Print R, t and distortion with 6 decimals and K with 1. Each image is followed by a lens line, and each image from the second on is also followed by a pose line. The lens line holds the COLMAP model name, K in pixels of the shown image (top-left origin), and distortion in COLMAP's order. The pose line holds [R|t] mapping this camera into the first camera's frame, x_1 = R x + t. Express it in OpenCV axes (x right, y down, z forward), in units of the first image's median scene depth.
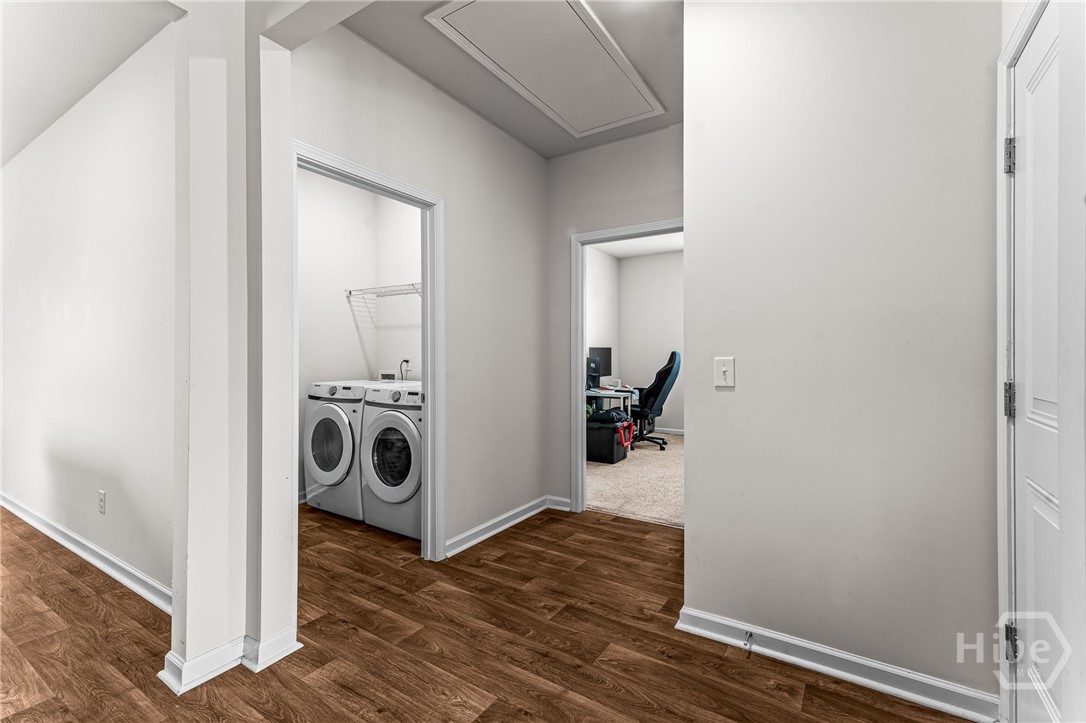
lens RADIAL K [[469.9, 0, 543.0], [0, 469.9, 361.5], [0, 0, 1]] dist [0.003107, 0.000209]
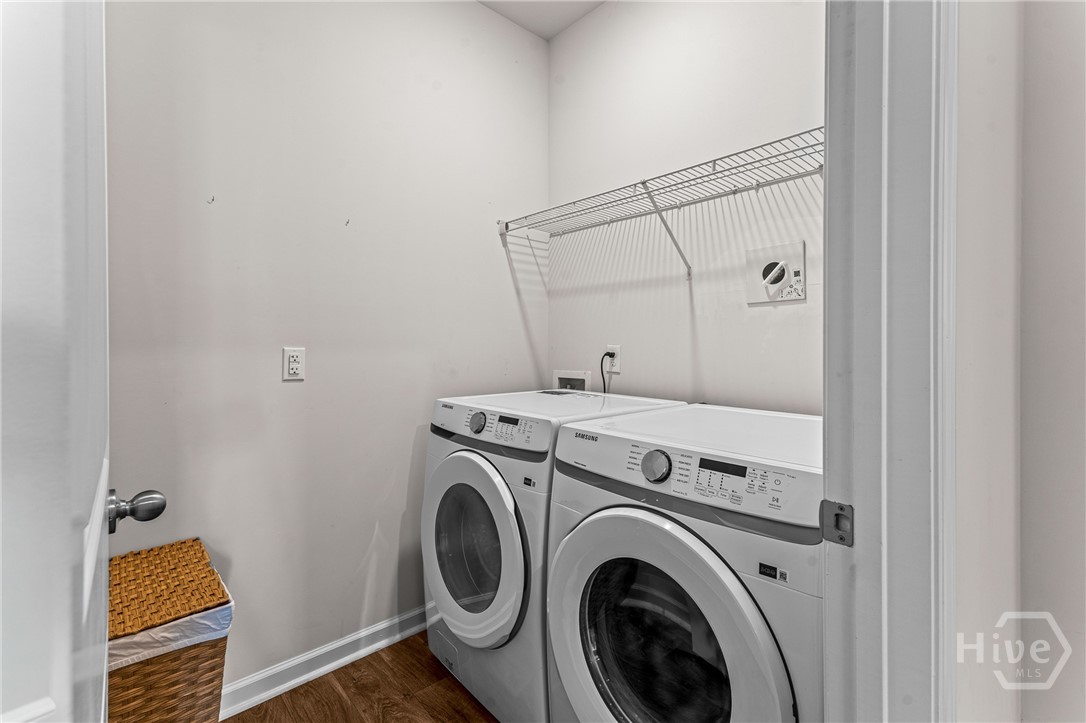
lens RADIAL K [[456.3, 0, 541.9], [0, 456.3, 353.4], [0, 0, 1]] dist [0.009372, -0.000334]
pose [[0.963082, 0.001765, -0.269204, -0.231919], [-0.000139, 0.999982, 0.006061, -0.005297], [0.269209, -0.005800, 0.963064, 0.511192]]
